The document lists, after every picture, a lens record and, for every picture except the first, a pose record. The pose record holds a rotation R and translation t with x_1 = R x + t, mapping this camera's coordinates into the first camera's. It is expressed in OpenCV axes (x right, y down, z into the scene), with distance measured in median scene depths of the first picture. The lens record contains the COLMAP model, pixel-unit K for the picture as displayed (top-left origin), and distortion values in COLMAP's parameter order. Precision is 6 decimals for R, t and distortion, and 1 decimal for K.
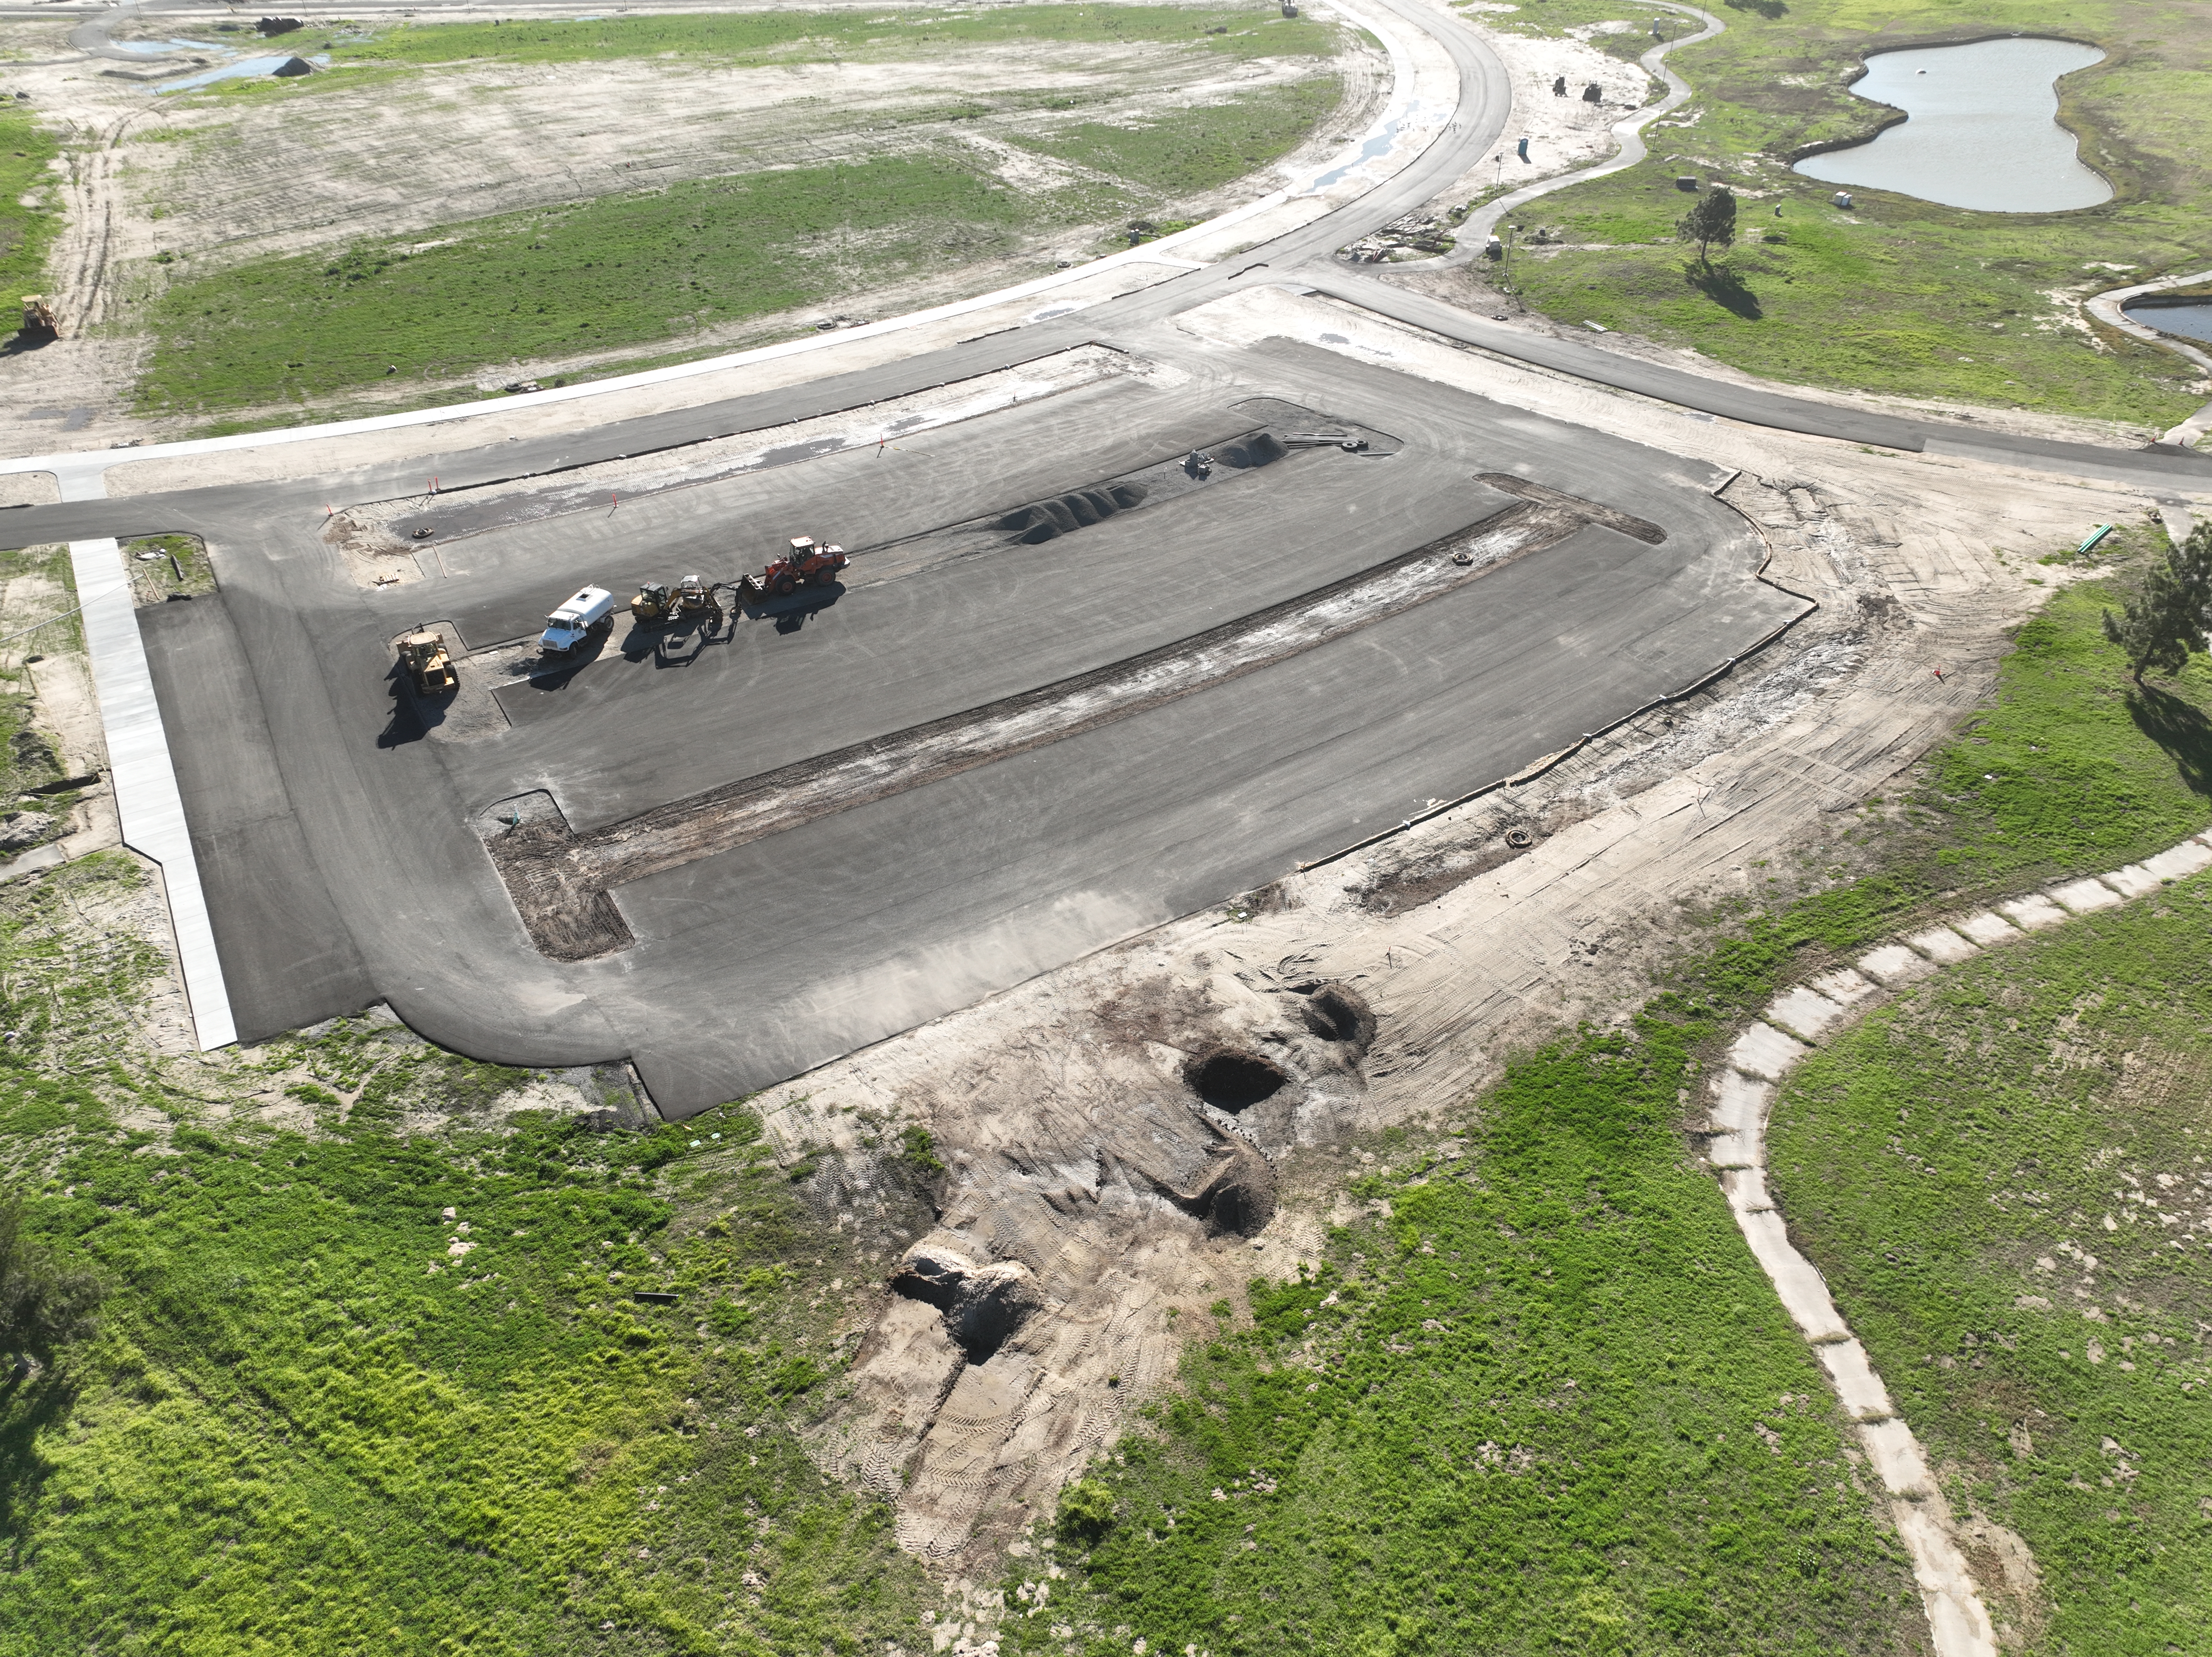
lens RADIAL K [[1546.4, 0, 1106.0], [0, 1546.4, 819.4], [0, 0, 1]] dist [-0.004443, 0.023005]
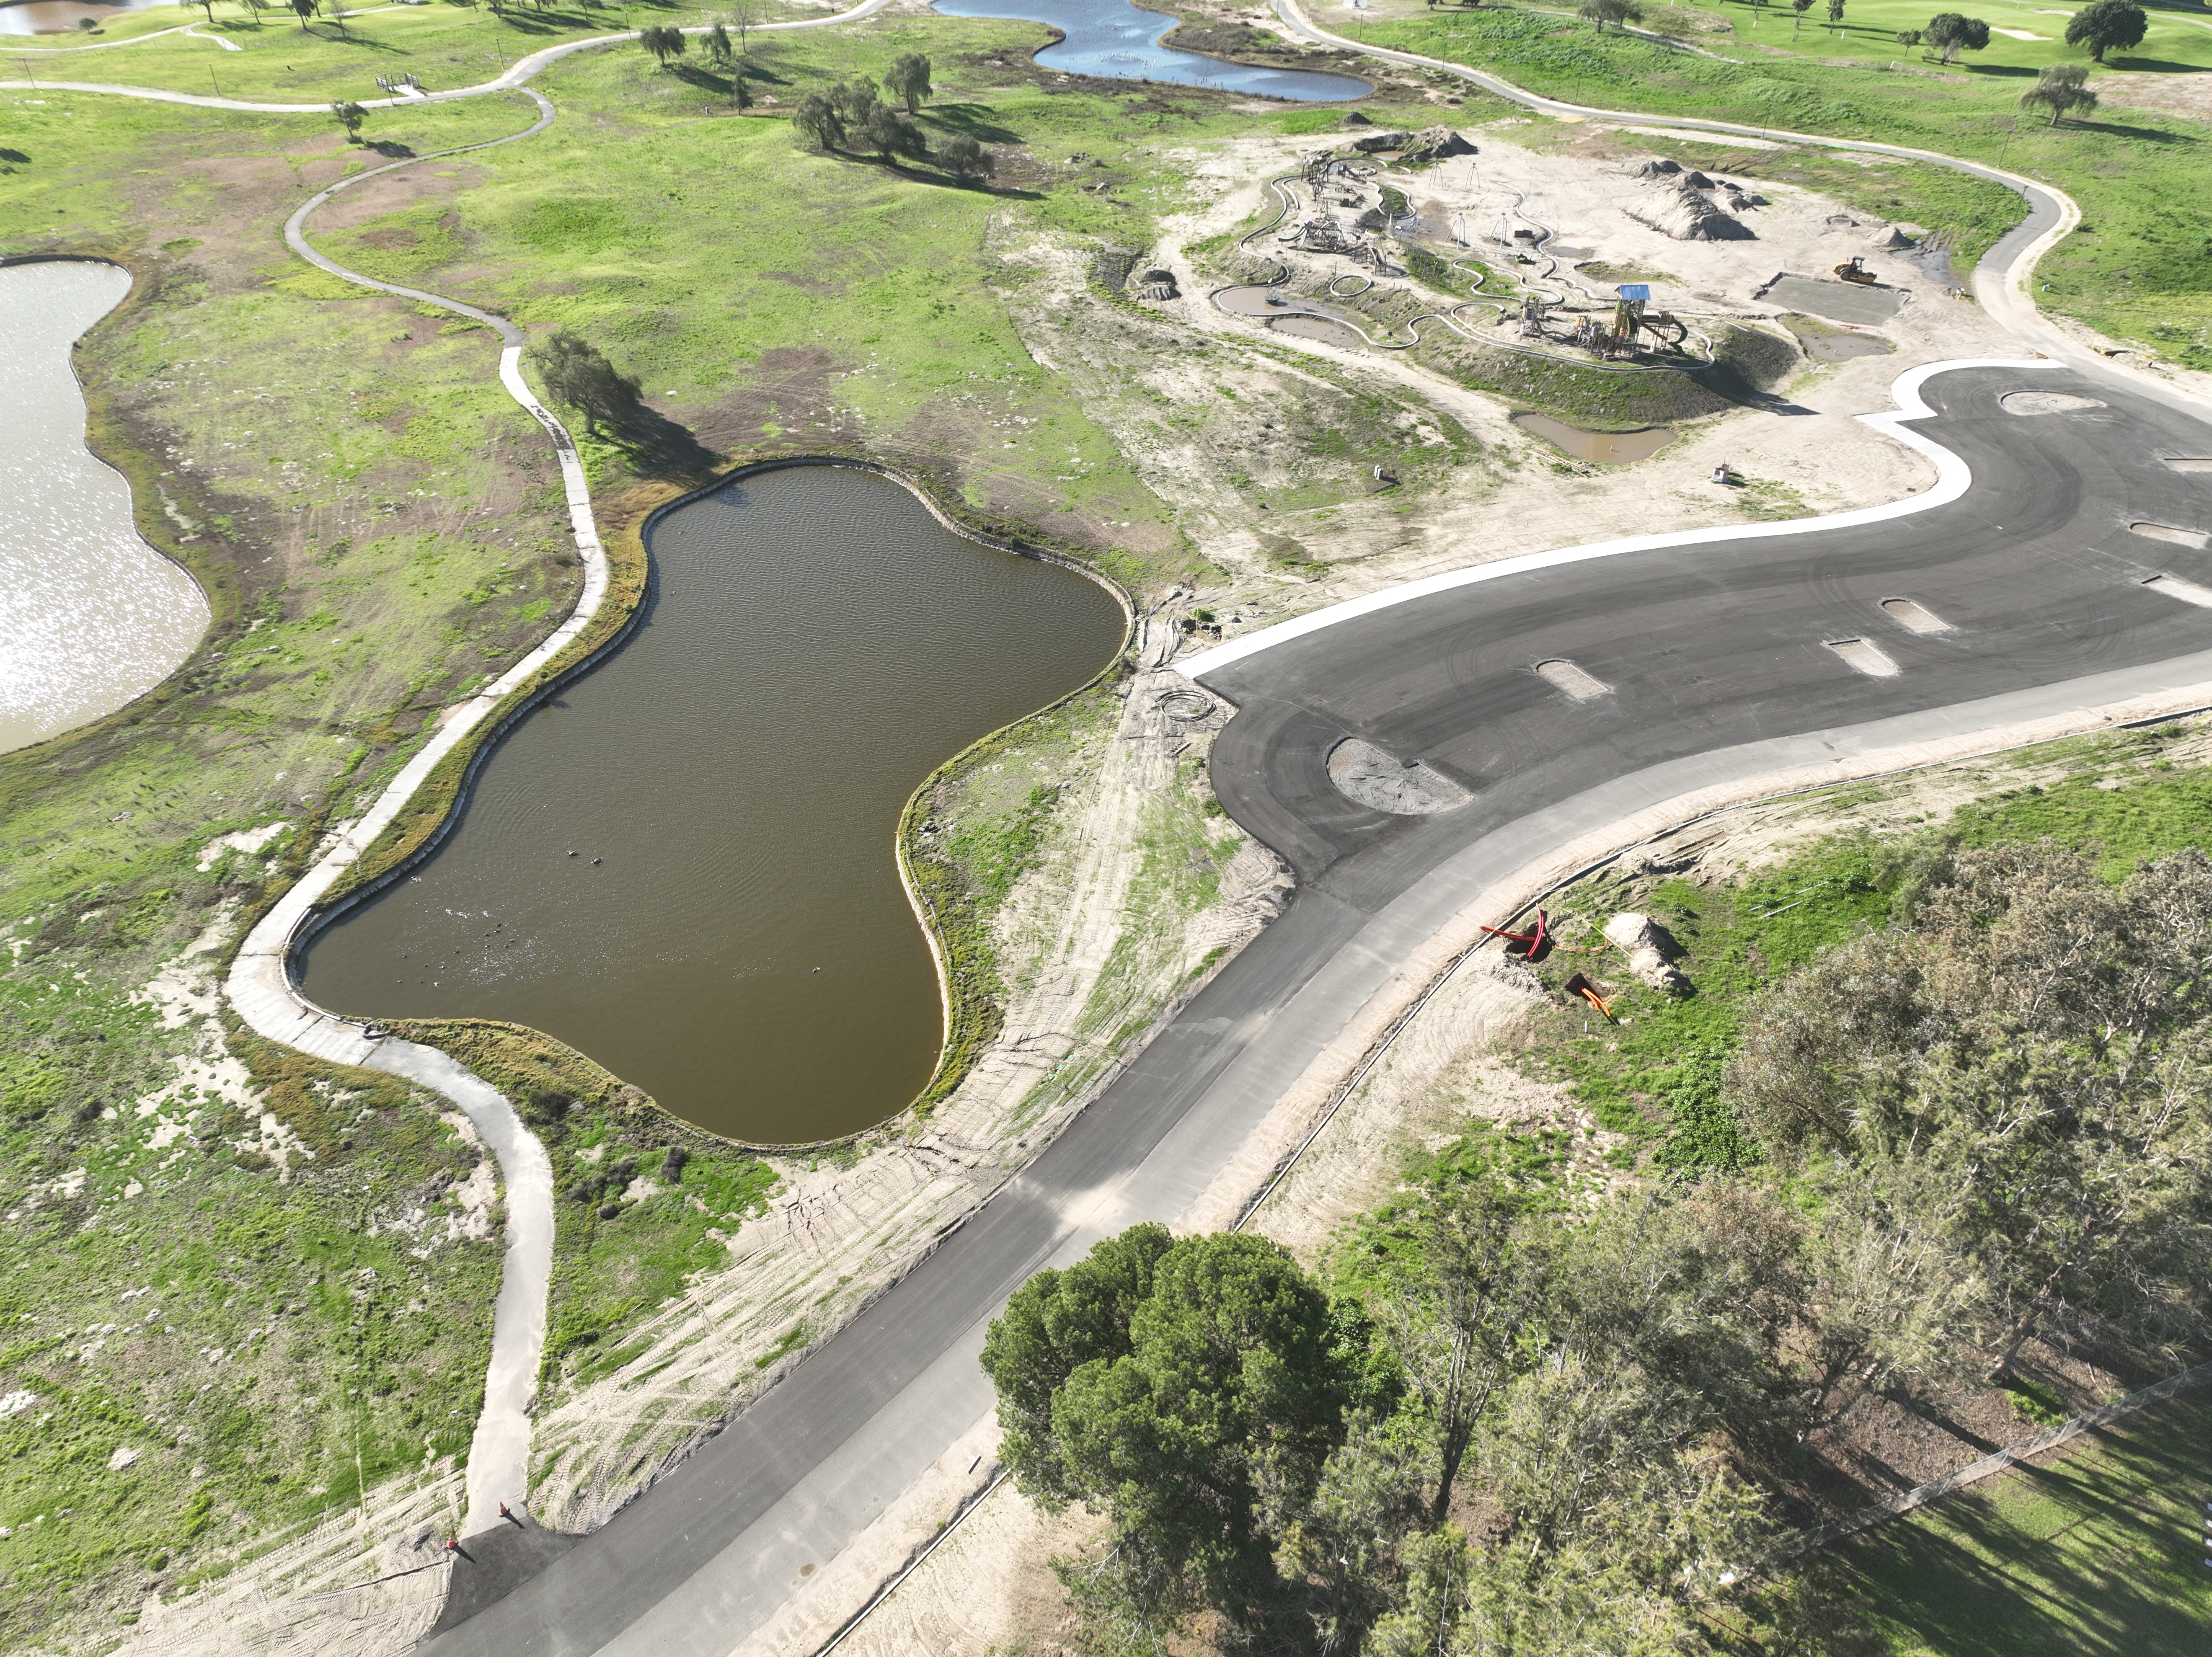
lens RADIAL K [[1546.4, 0, 1097.6], [0, 1546.4, 830.2], [0, 0, 1]] dist [-0.004443, 0.023005]
pose [[0.553560, -0.491271, 0.672476, 0.419458], [0.489700, 0.845143, 0.214306, -0.313923], [-0.673621, 0.210680, 0.708413, 0.362514]]
